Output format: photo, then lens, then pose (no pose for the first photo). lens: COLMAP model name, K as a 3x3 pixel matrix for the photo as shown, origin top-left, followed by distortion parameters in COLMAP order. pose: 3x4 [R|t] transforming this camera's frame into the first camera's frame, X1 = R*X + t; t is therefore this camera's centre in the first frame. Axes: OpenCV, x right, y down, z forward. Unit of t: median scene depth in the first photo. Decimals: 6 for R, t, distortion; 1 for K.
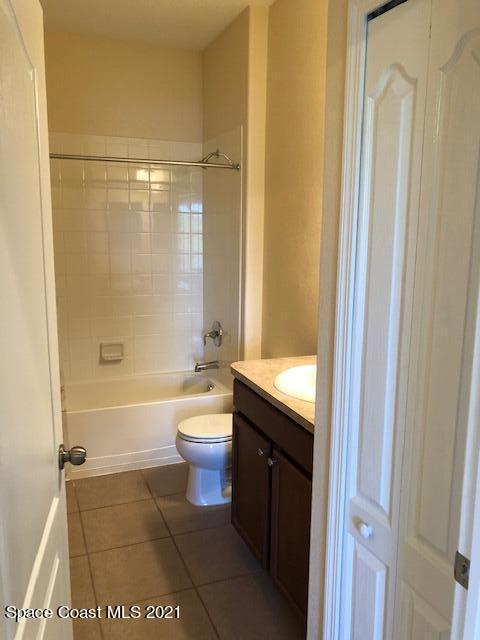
lens RADIAL K [[509.0, 0, 241.2], [0, 509.0, 319.8], [0, 0, 1]] dist [-0.024566, 0.000013]
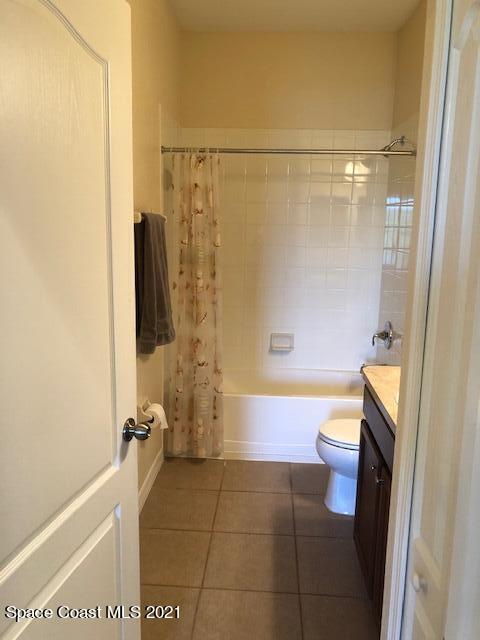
lens RADIAL K [[509.0, 0, 240.3], [0, 509.0, 319.0], [0, 0, 1]] dist [-0.024566, 0.000013]
pose [[0.901336, 0.087692, -0.424150, 0.111271], [-0.084643, 0.996070, 0.026066, -0.003900], [0.424769, 0.012407, 0.905217, 0.052109]]
